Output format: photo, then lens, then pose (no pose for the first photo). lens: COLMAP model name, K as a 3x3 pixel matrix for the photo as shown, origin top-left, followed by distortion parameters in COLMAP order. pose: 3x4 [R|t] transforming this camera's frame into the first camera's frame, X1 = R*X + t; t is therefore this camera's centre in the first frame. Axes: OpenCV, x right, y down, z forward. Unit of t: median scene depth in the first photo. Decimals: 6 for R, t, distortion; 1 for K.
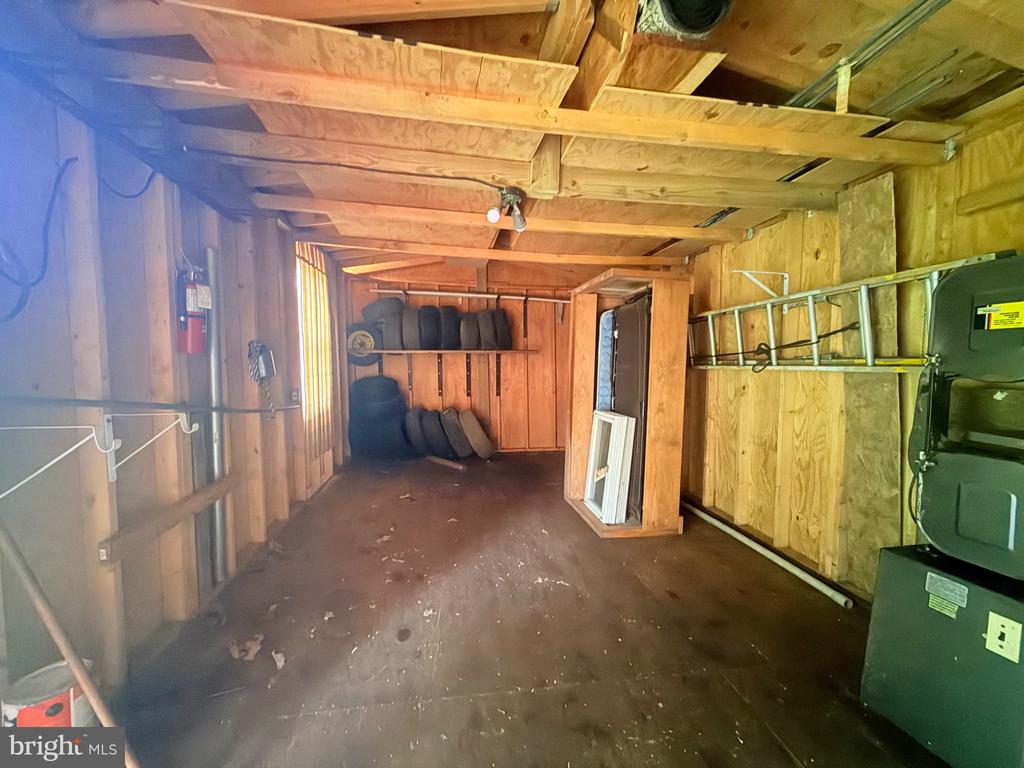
lens RADIAL K [[407.5, 0, 512.0], [0, 407.5, 384.0], [0, 0, 1]] dist [-0.000387, -0.000226]
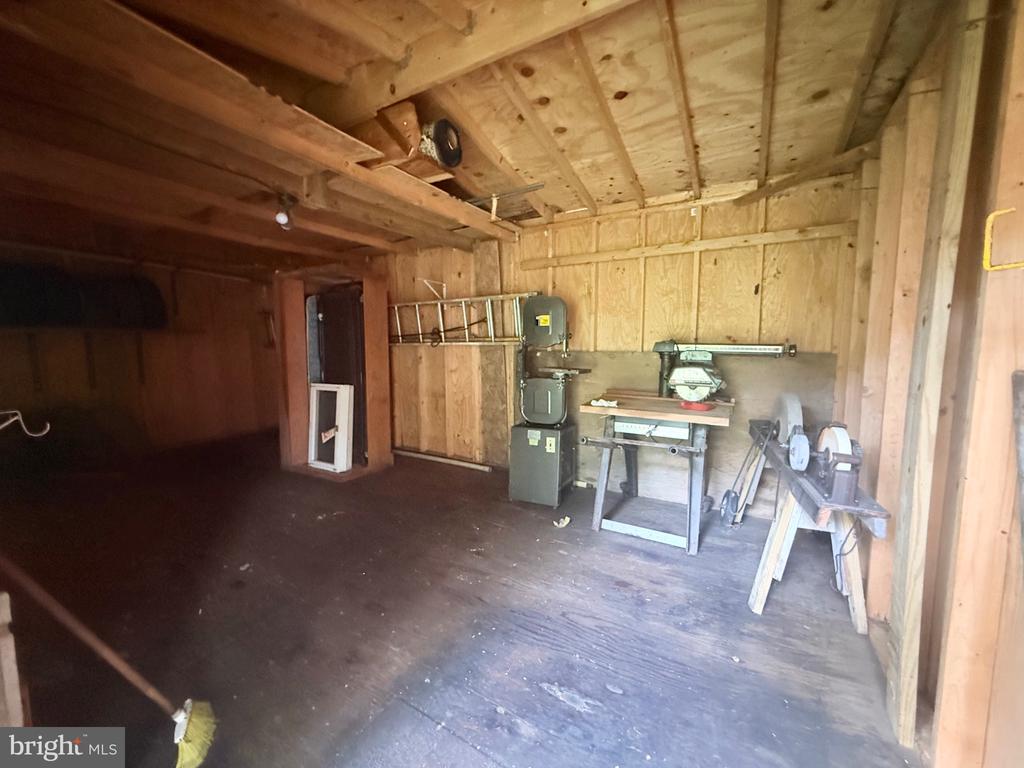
lens RADIAL K [[407.5, 0, 512.0], [0, 407.5, 384.0], [0, 0, 1]] dist [-0.000387, -0.000226]
pose [[0.625511, -0.087681, 0.775273, -0.488751], [0.049744, 0.996125, 0.072523, 0.016242], [-0.778628, -0.006799, 0.627449, -0.230461]]
